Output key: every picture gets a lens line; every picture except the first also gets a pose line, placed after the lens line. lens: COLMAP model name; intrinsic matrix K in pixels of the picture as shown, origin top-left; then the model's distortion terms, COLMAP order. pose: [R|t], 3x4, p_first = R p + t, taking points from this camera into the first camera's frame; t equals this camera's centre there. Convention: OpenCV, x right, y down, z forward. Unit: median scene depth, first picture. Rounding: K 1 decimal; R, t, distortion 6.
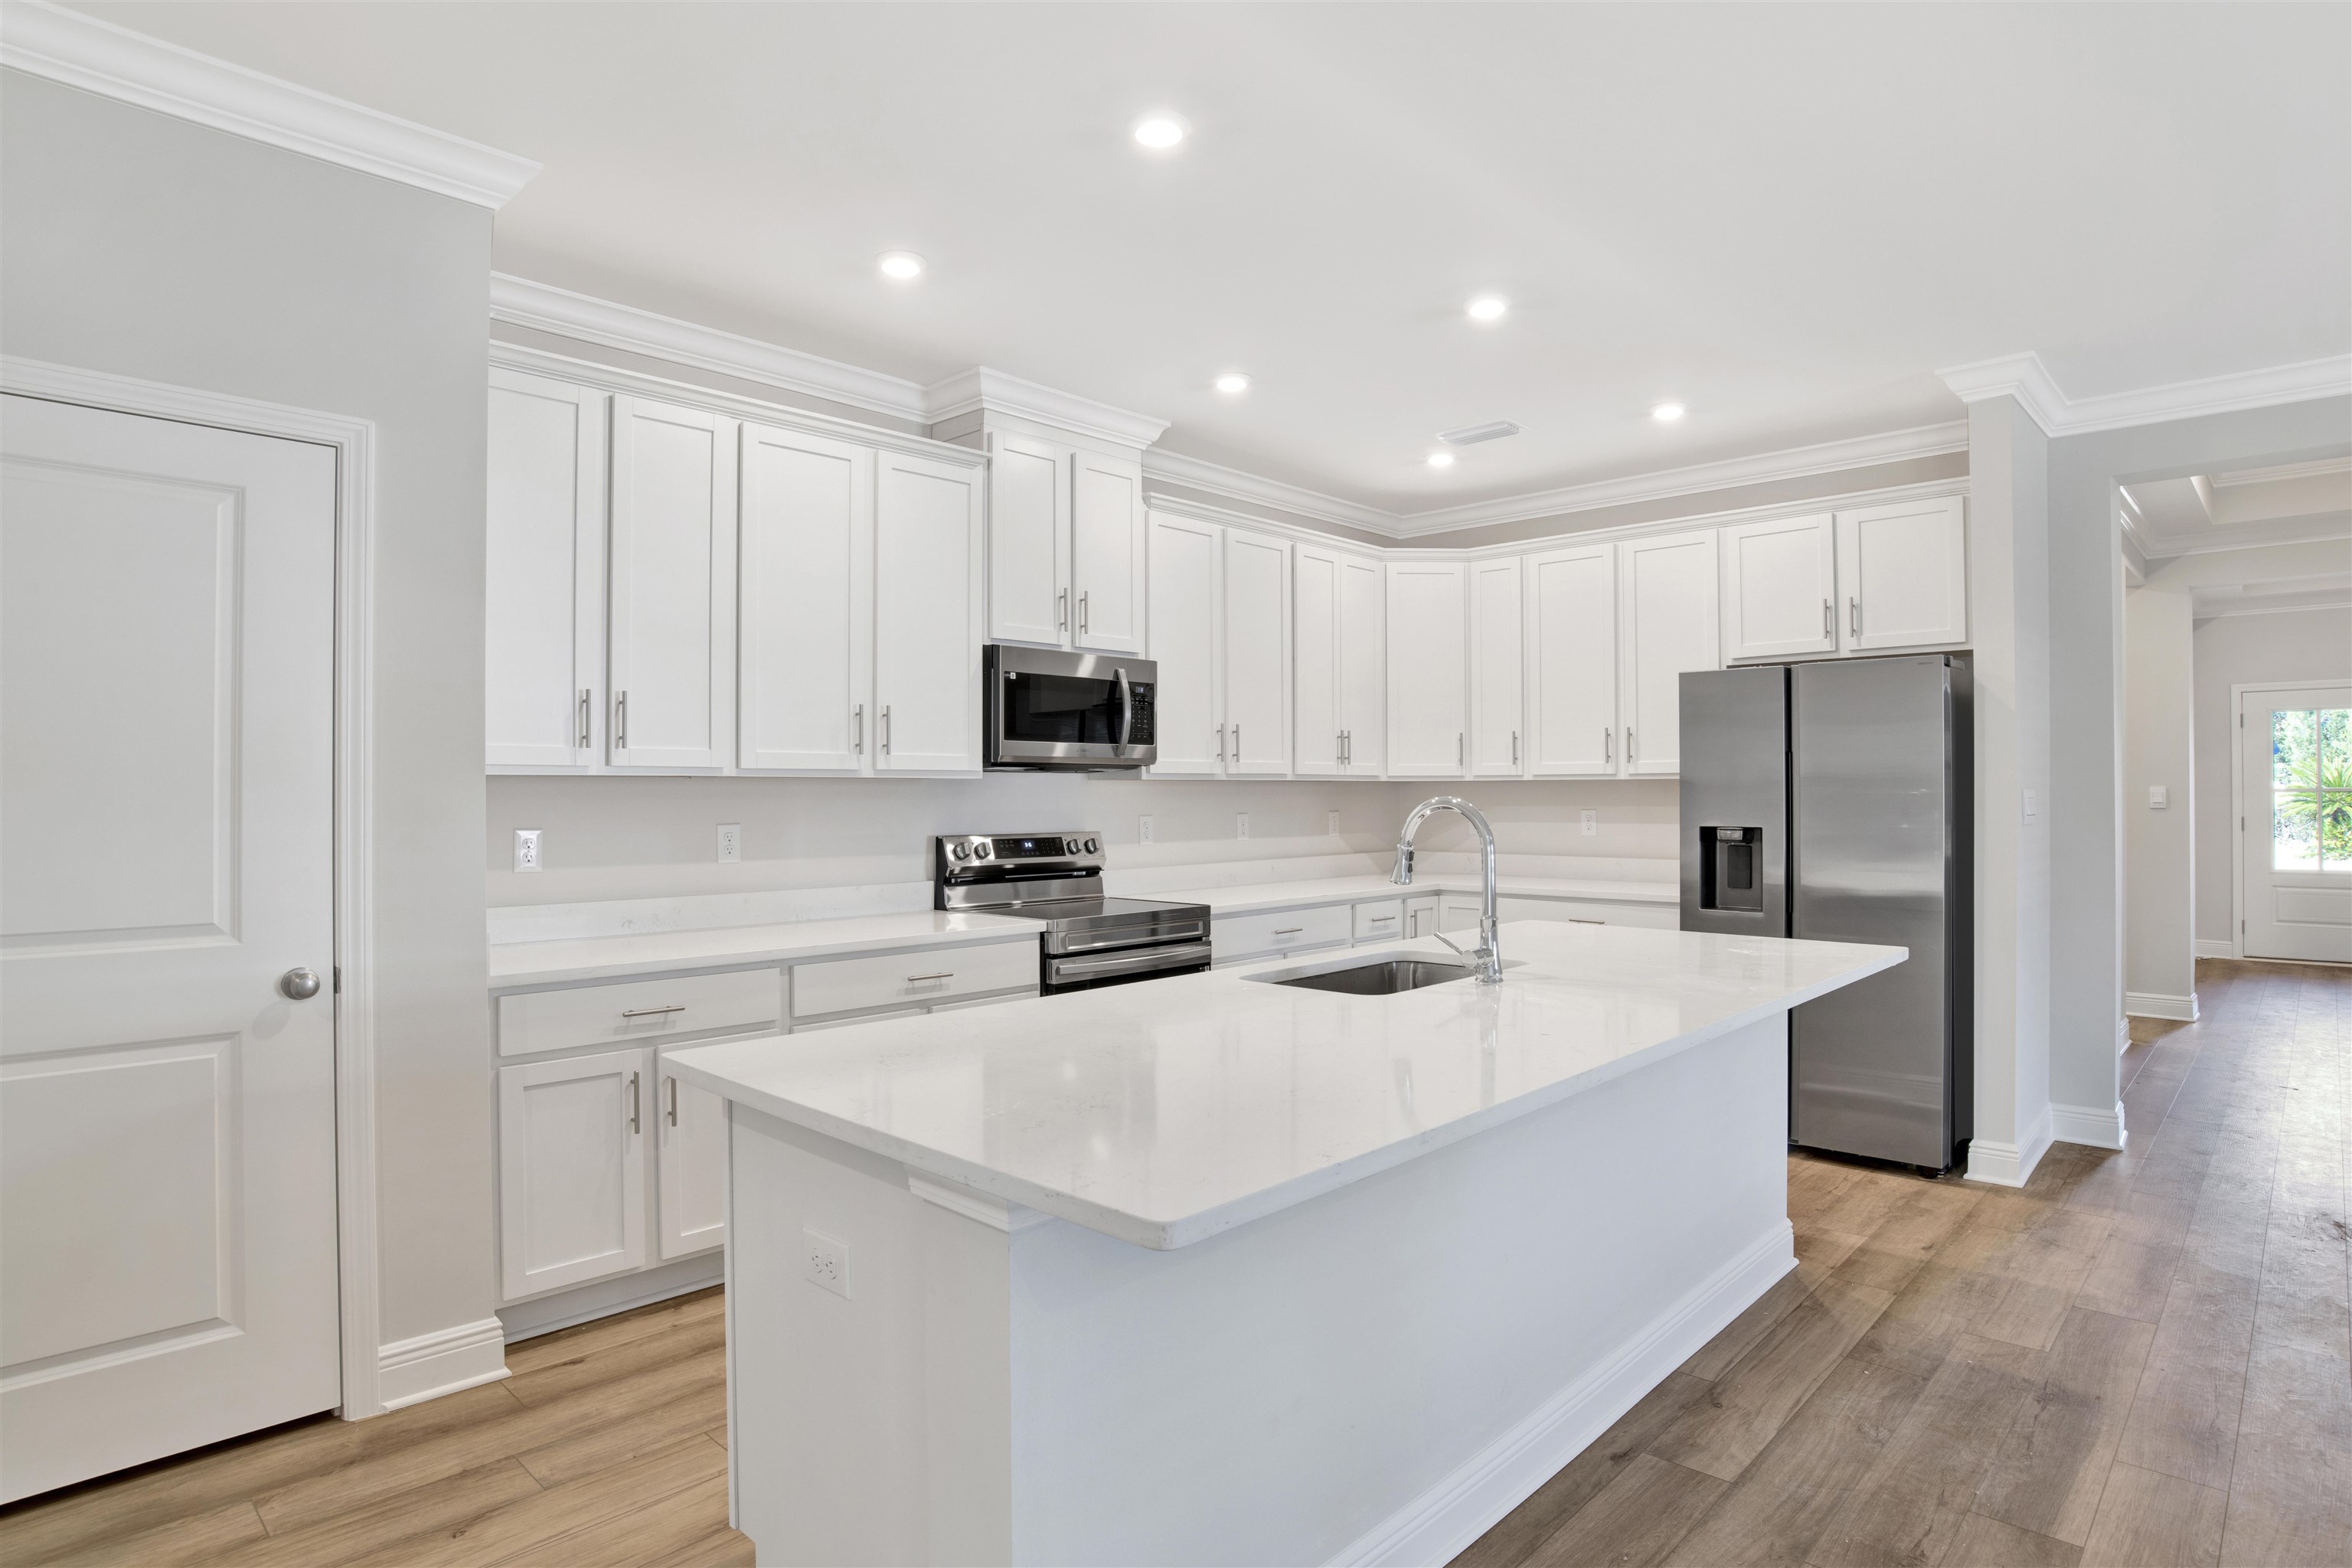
lens RADIAL K [[1249.4, 0, 1169.3], [0, 1249.4, 791.0], [0, 0, 1]] dist [-0.066506, 0.014931]
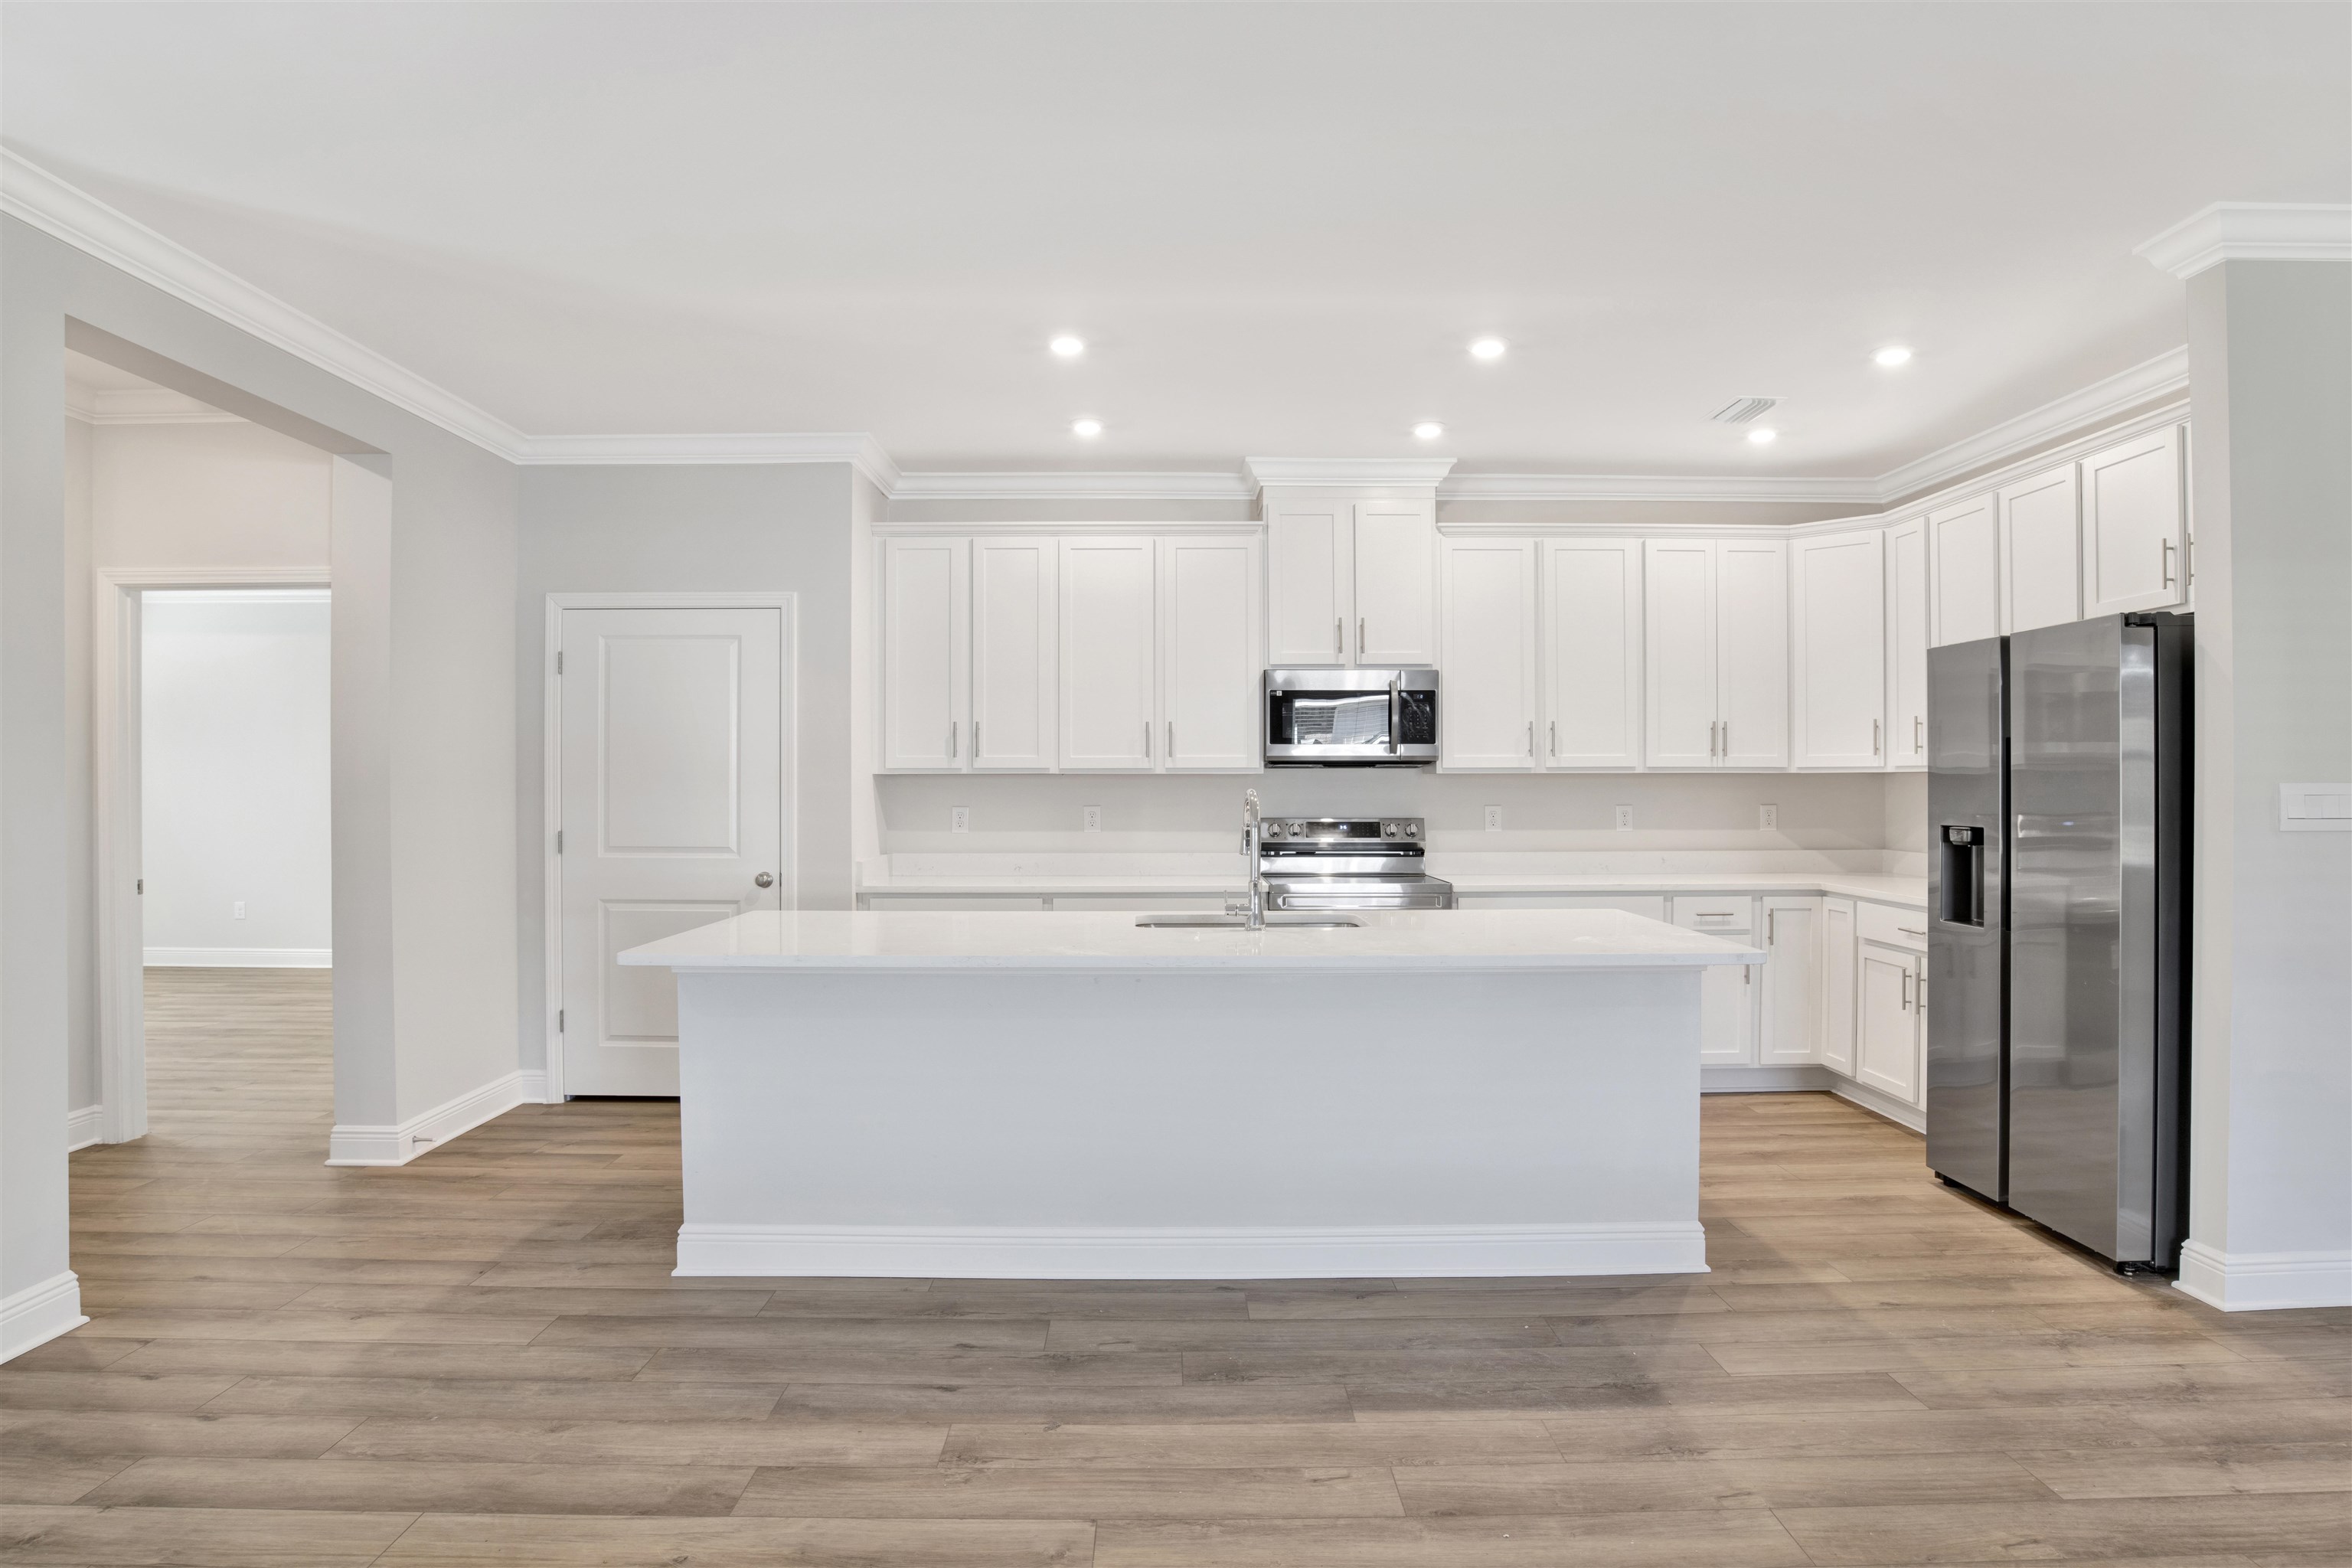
lens RADIAL K [[1330.1, 0, 1185.9], [0, 1330.1, 780.6], [0, 0, 1]] dist [-0.062766, 0.015988]
pose [[0.701392, -0.000047, -0.712776, 0.768527], [0.000246, 1.000000, 0.000175, -0.003045], [0.712776, -0.000298, 0.701392, -0.020867]]
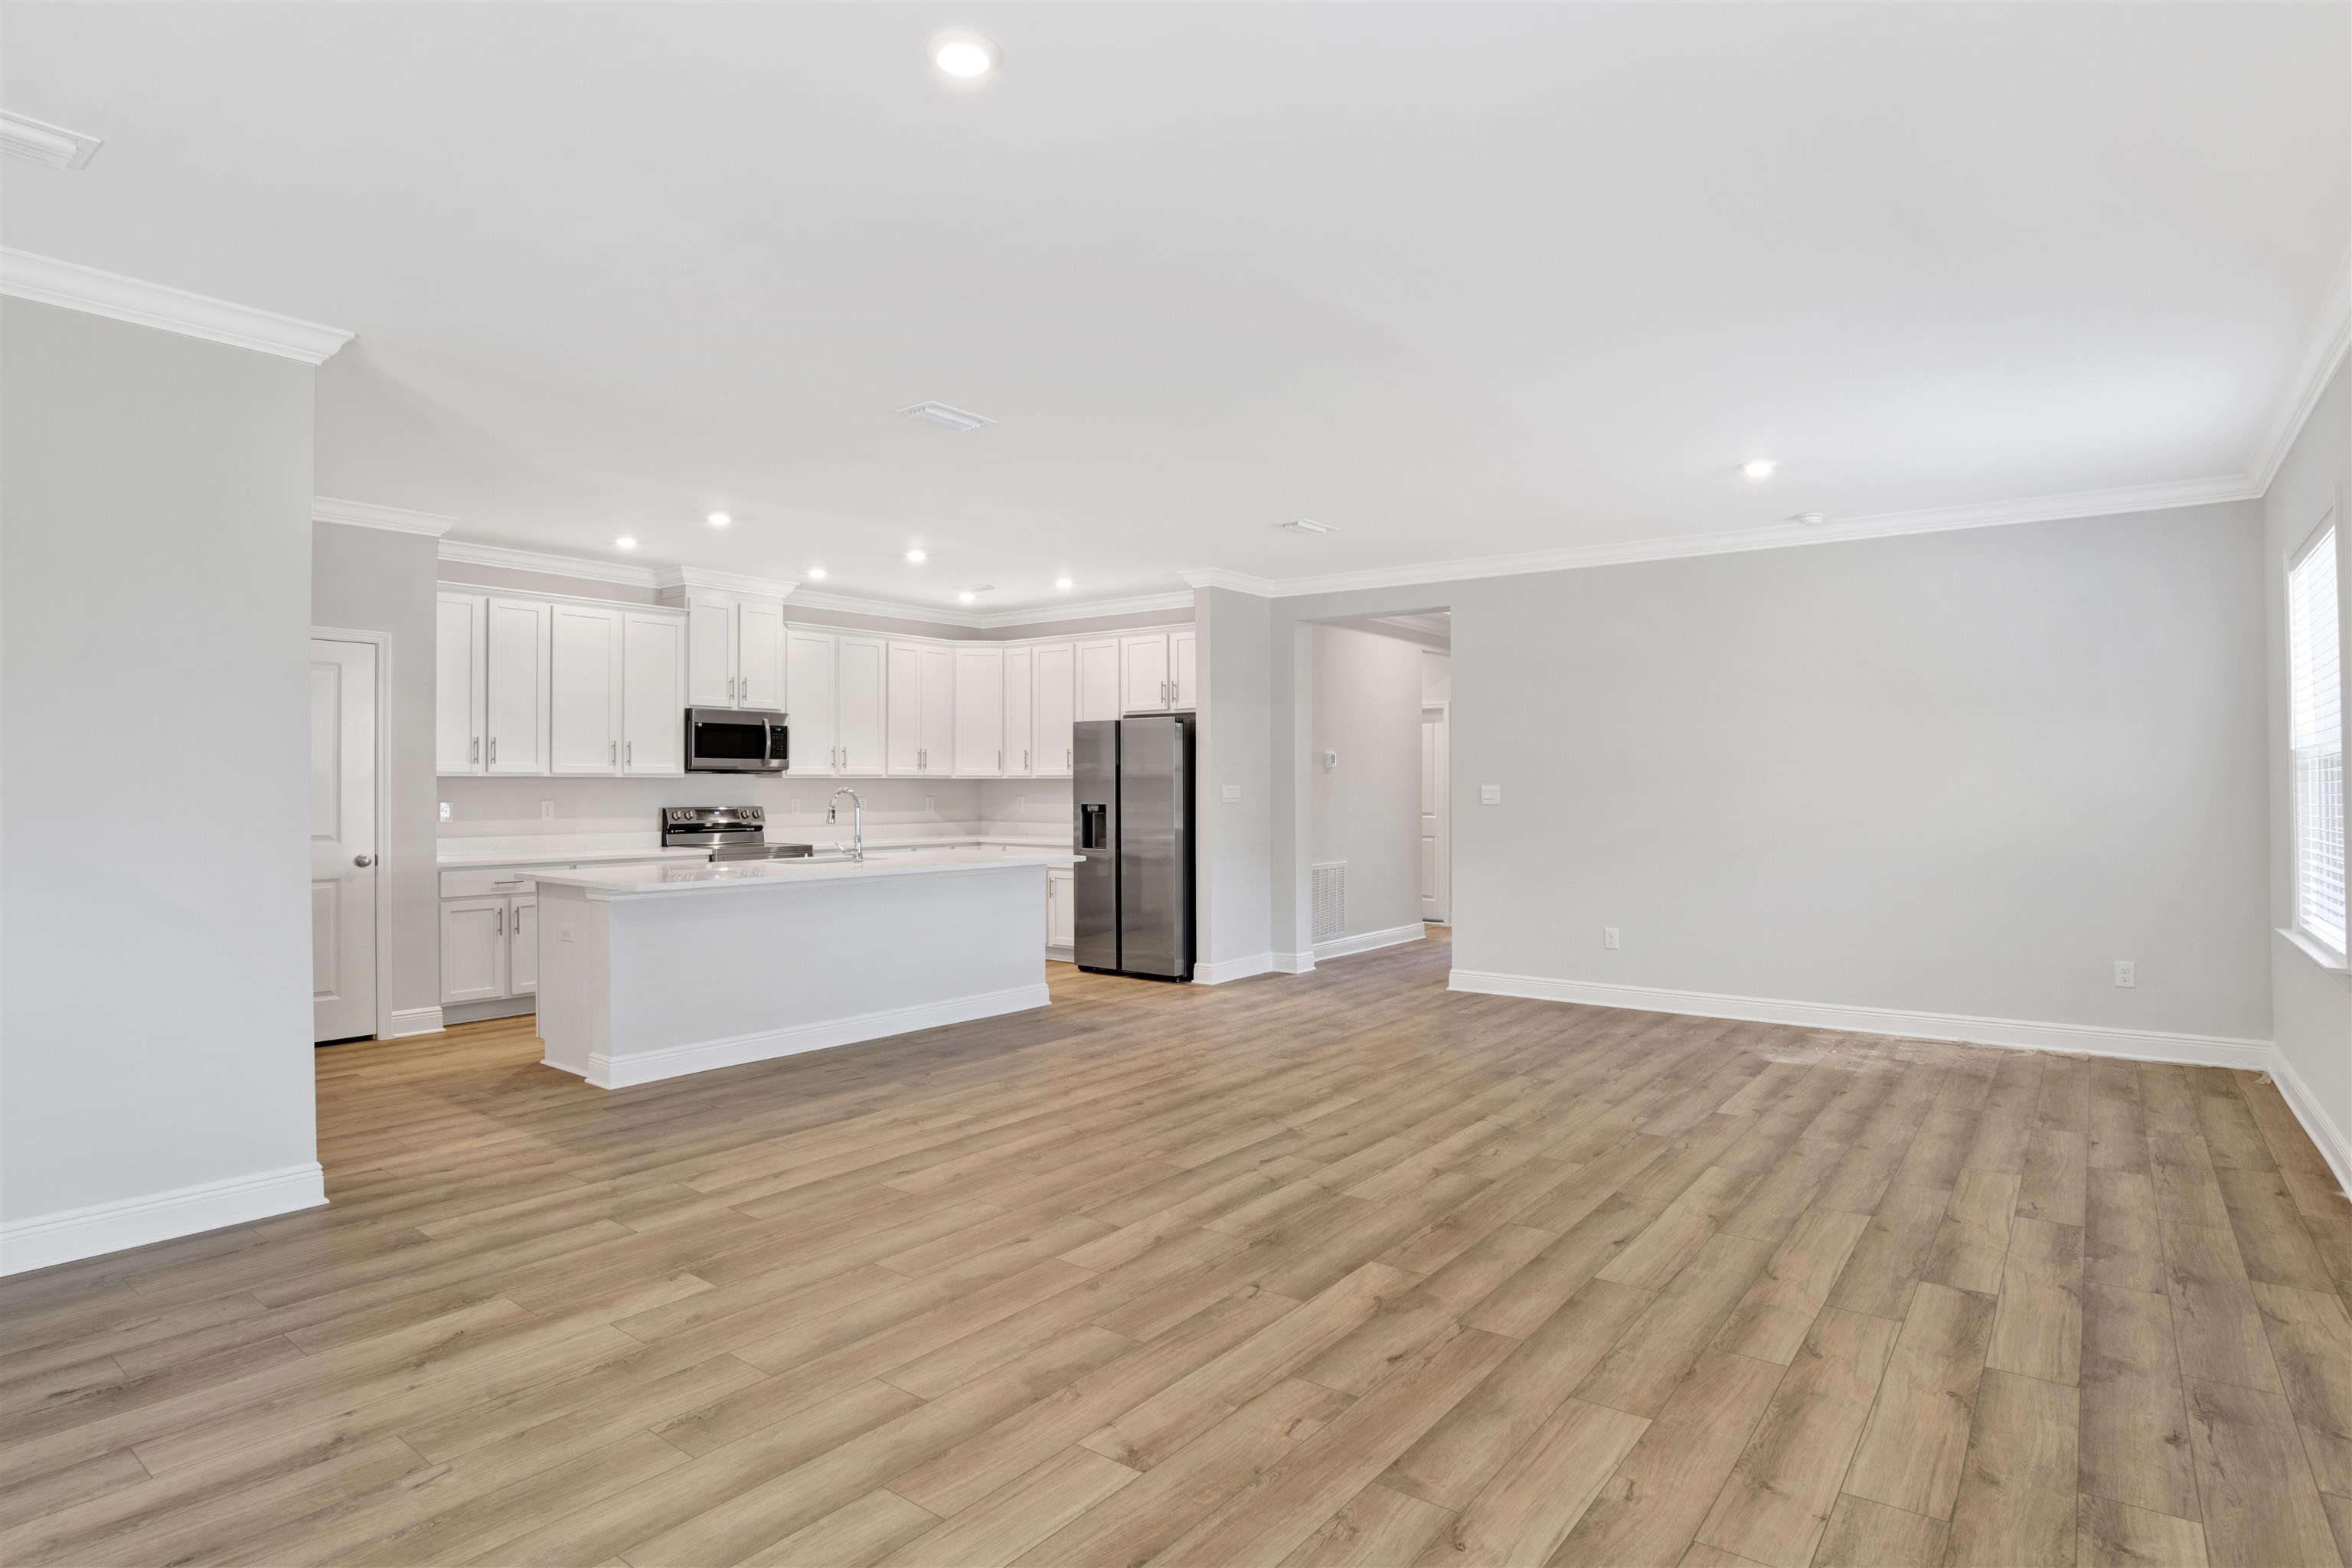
lens RADIAL K [[1249.4, 0, 1176.2], [0, 1249.4, 788.5], [0, 0, 1]] dist [-0.066506, 0.014931]
pose [[0.993270, 0.002698, 0.115787, 0.381568], [-0.003194, 0.999987, 0.004098, -0.003287], [-0.115775, -0.004440, 0.993266, -0.978338]]
